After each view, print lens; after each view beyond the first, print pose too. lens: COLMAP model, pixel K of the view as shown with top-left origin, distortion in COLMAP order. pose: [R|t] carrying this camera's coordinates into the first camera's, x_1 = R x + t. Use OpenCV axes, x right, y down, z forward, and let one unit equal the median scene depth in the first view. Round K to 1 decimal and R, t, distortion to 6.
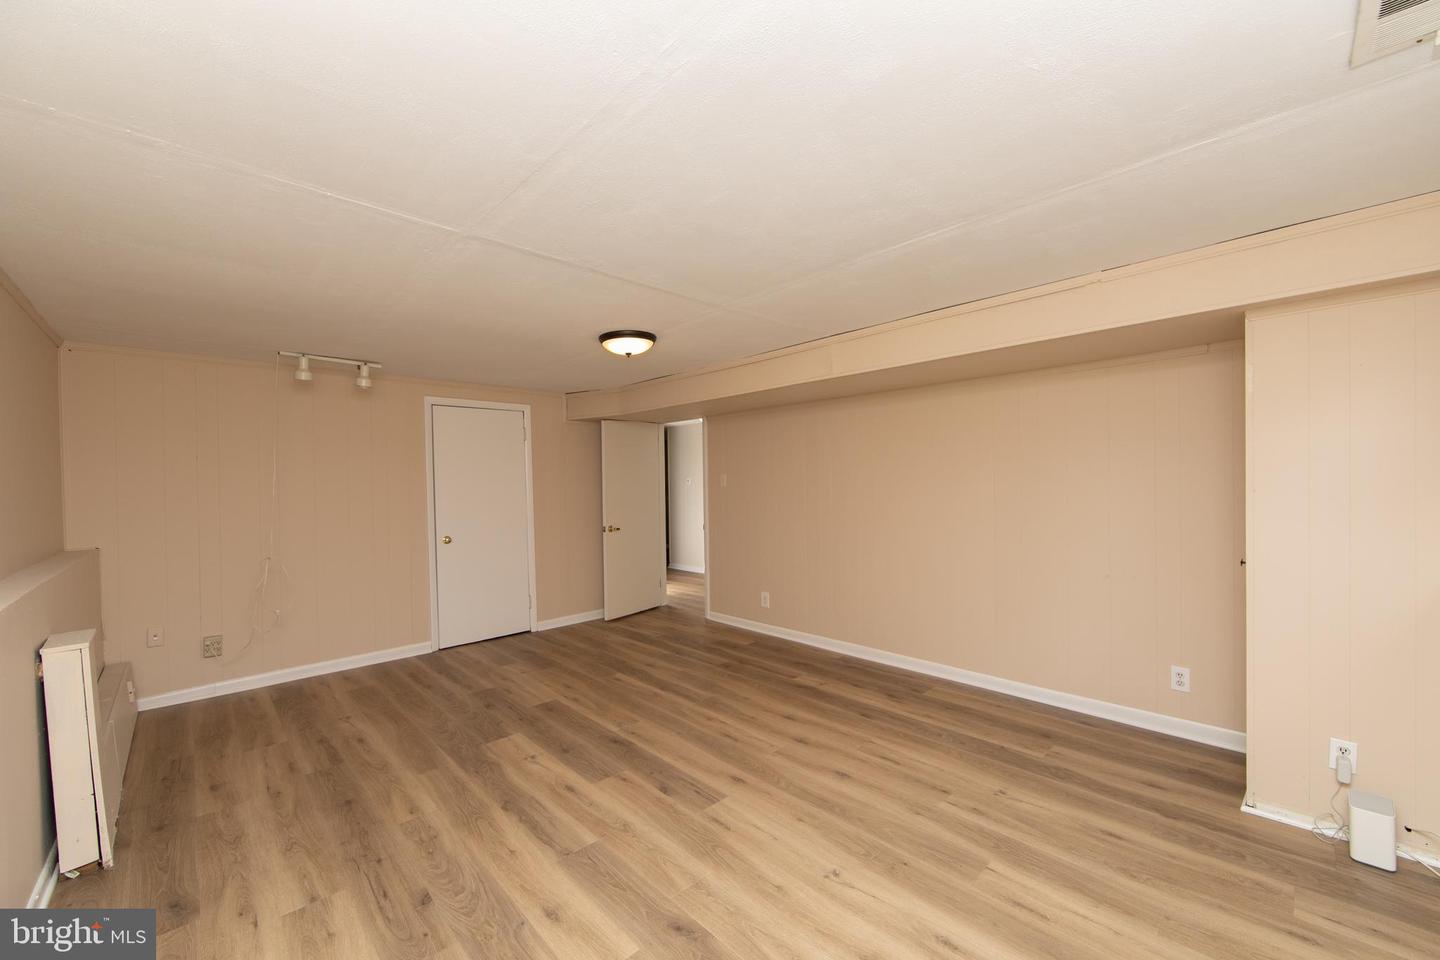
lens RADIAL K [[563.0, 0, 720.0], [0, 563.0, 480.0], [0, 0, 1]] dist [-0.000339, -0.000272]
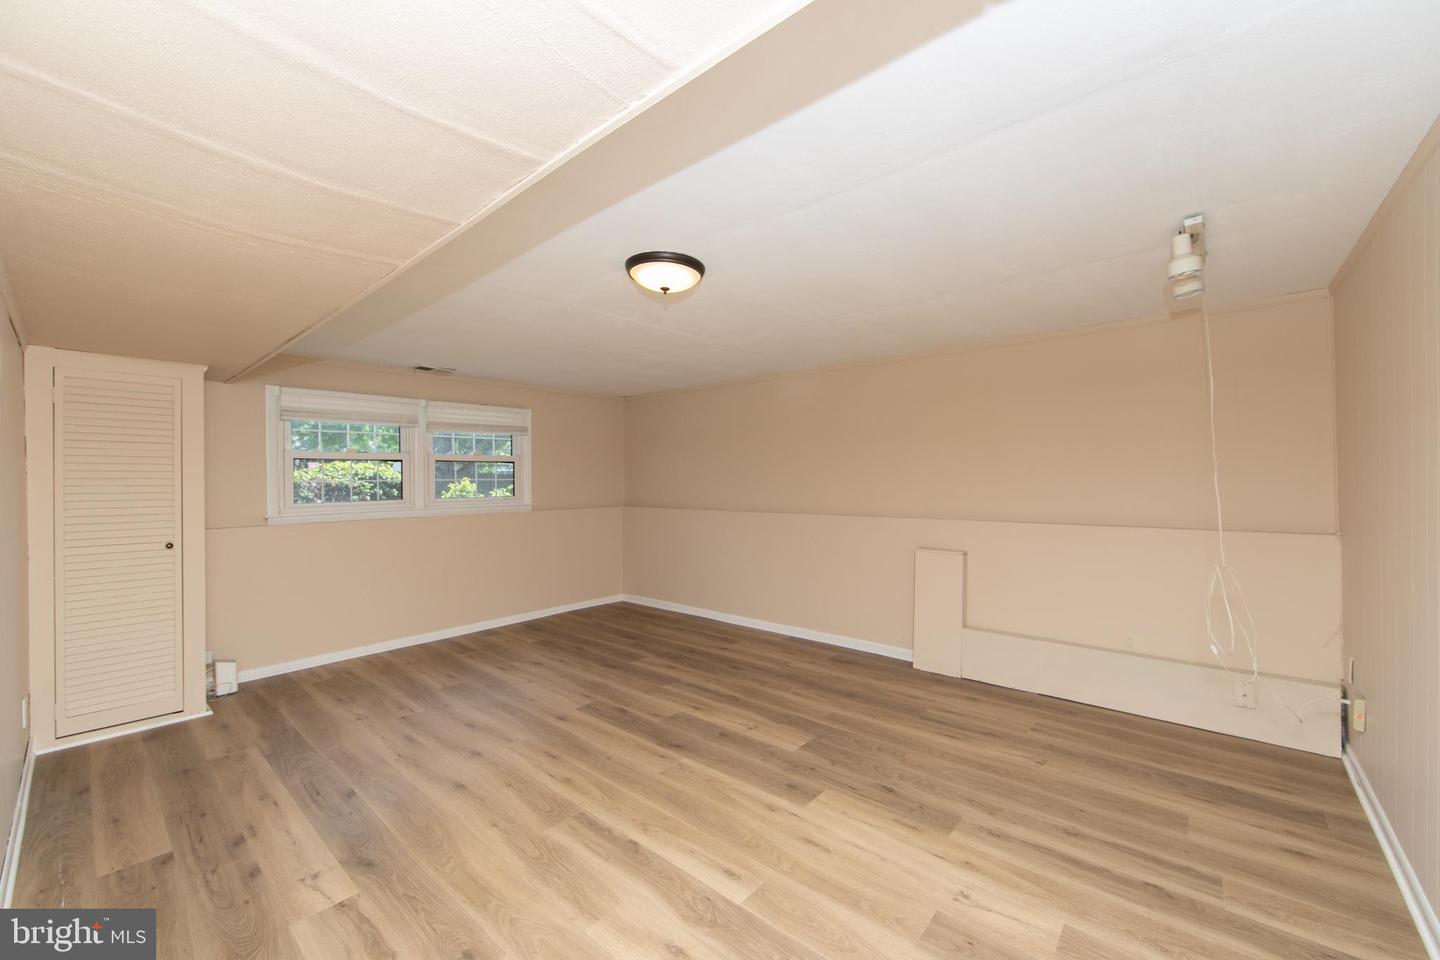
lens RADIAL K [[563.0, 0, 720.0], [0, 563.0, 480.0], [0, 0, 1]] dist [-0.000339, -0.000272]
pose [[-0.995224, 0.026126, -0.094054, -0.175850], [0.026587, 0.999640, -0.003659, 0.026298], [0.093924, -0.006142, -0.995560, 1.904437]]
